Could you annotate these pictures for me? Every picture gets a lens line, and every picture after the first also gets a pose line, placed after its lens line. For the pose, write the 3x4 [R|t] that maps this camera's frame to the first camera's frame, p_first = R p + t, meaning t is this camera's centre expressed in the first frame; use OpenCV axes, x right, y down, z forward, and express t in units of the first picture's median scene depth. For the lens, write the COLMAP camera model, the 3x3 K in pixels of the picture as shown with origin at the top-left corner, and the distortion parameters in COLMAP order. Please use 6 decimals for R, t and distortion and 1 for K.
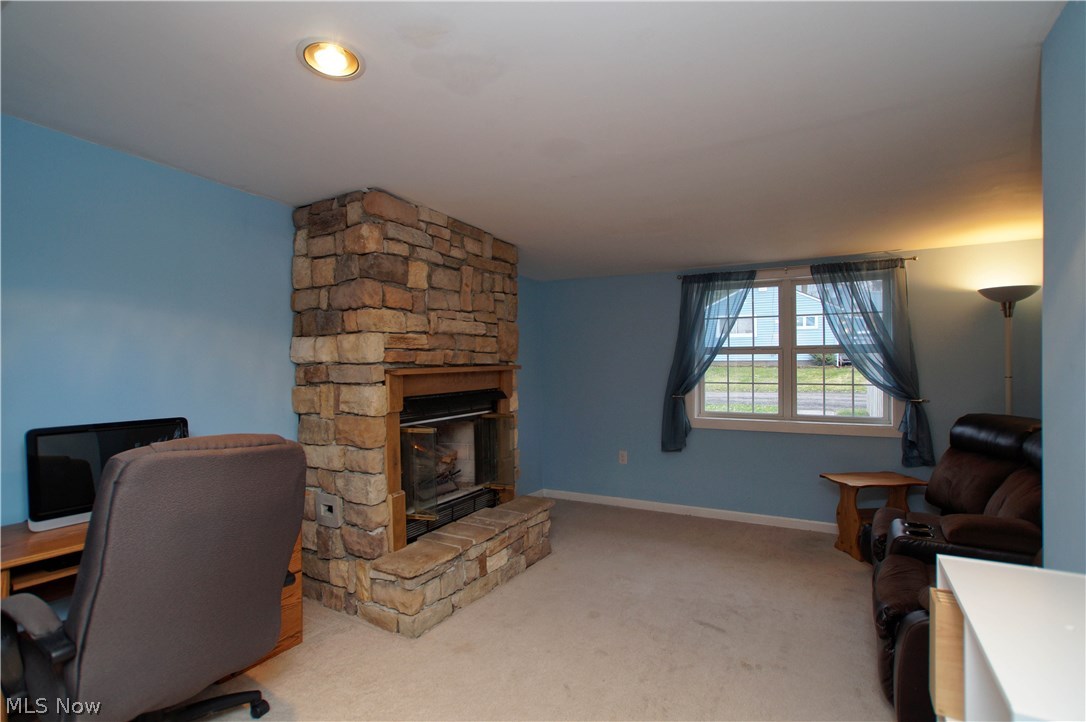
lens RADIAL K [[527.9, 0, 539.7], [0, 527.9, 364.0], [0, 0, 1]] dist [-0.082127, 0.040351]
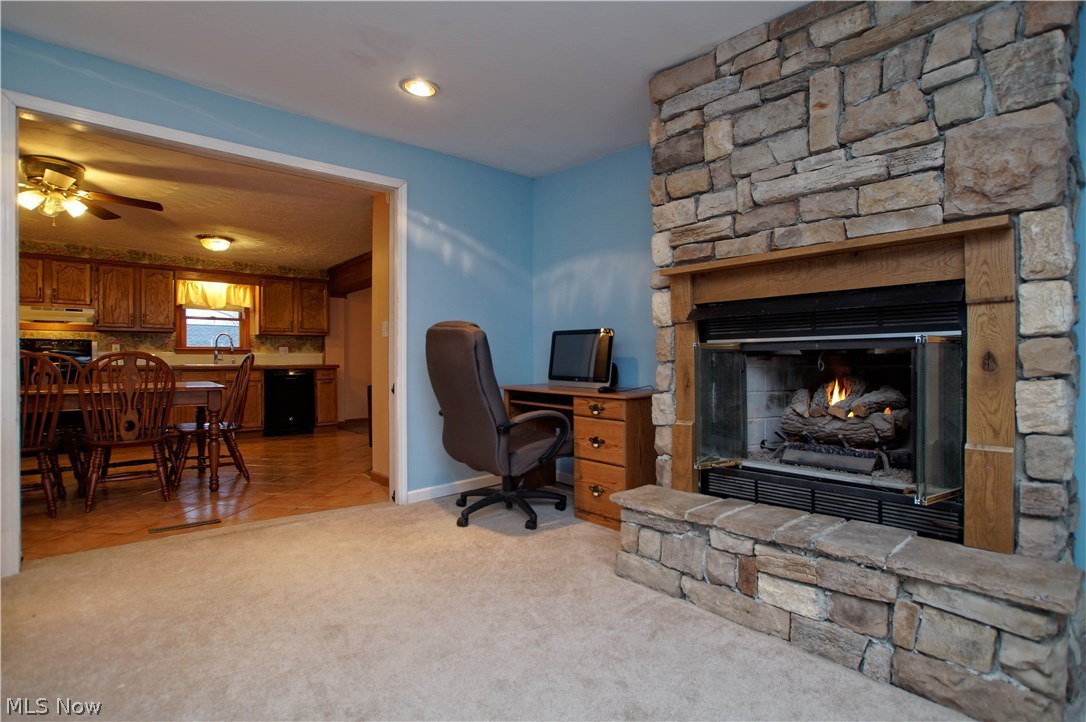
lens RADIAL K [[527.9, 0, 539.7], [0, 527.9, 364.0], [0, 0, 1]] dist [-0.082127, 0.040351]
pose [[-0.327182, 0.017844, -0.944793, 0.521802], [-0.000517, 0.999818, 0.019062, 0.128180], [0.944961, 0.006725, -0.327113, 0.956540]]
